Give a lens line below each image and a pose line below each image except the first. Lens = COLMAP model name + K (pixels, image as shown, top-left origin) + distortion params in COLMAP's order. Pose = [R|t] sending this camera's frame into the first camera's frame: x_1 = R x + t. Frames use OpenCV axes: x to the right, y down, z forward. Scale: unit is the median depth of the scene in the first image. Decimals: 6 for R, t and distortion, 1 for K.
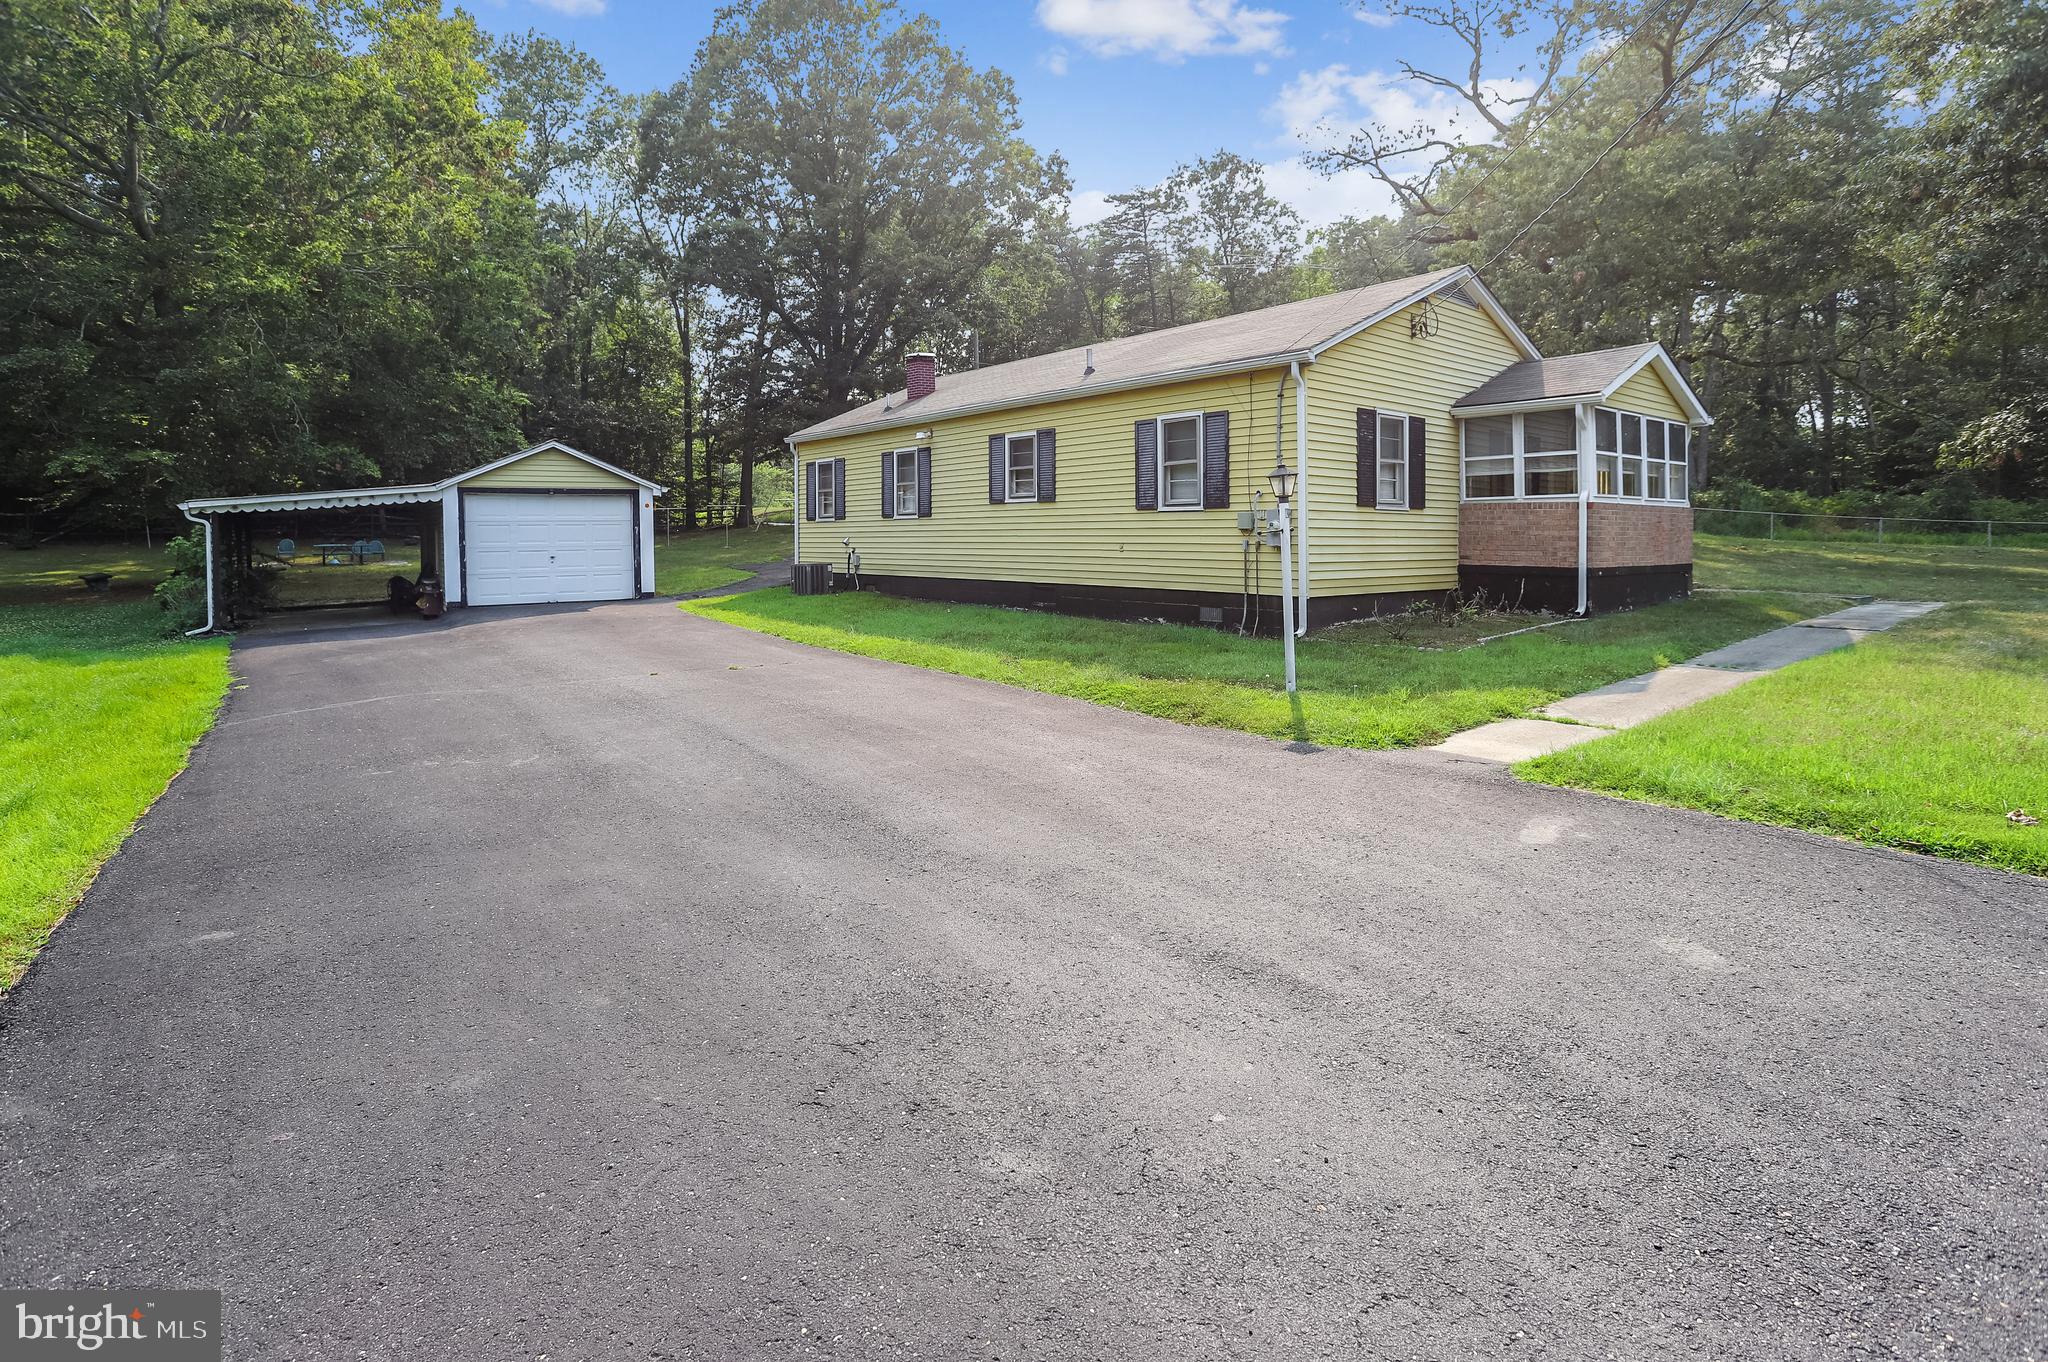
lens RADIAL K [[996.6, 0, 981.8], [0, 996.6, 553.7], [0, 0, 1]] dist [-0.031368, 0.009365]
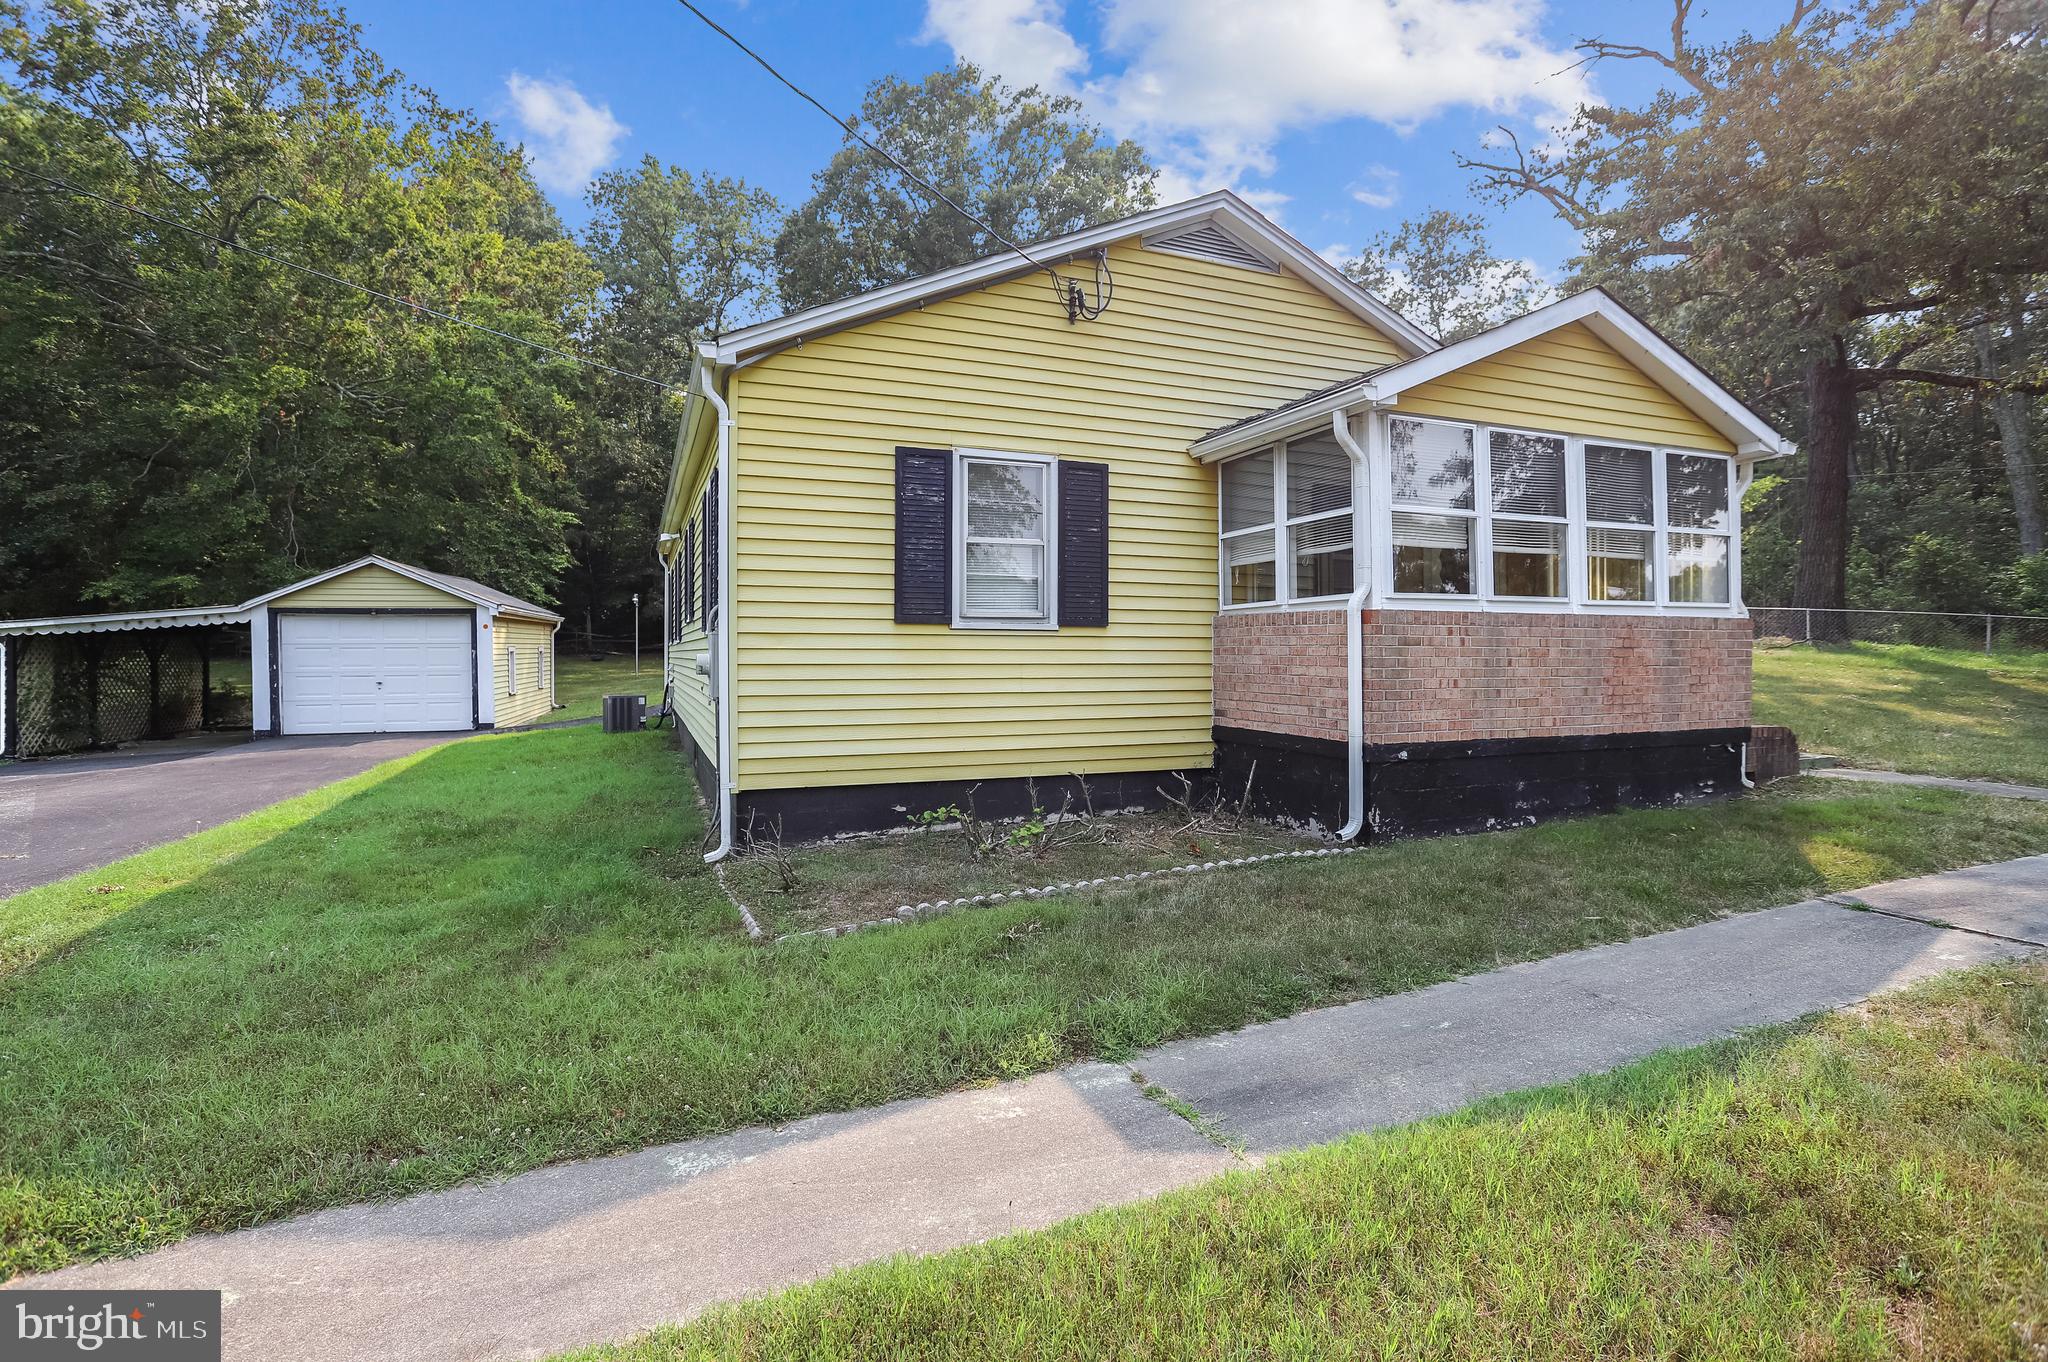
lens RADIAL K [[996.6, 0, 963.6], [0, 996.6, 634.3], [0, 0, 1]] dist [-0.031368, 0.009365]
pose [[0.957978, -0.003318, -0.286821, 0.502461], [-0.007021, 0.999362, -0.035009, -0.019377], [0.286755, 0.035551, 0.957344, 0.418346]]
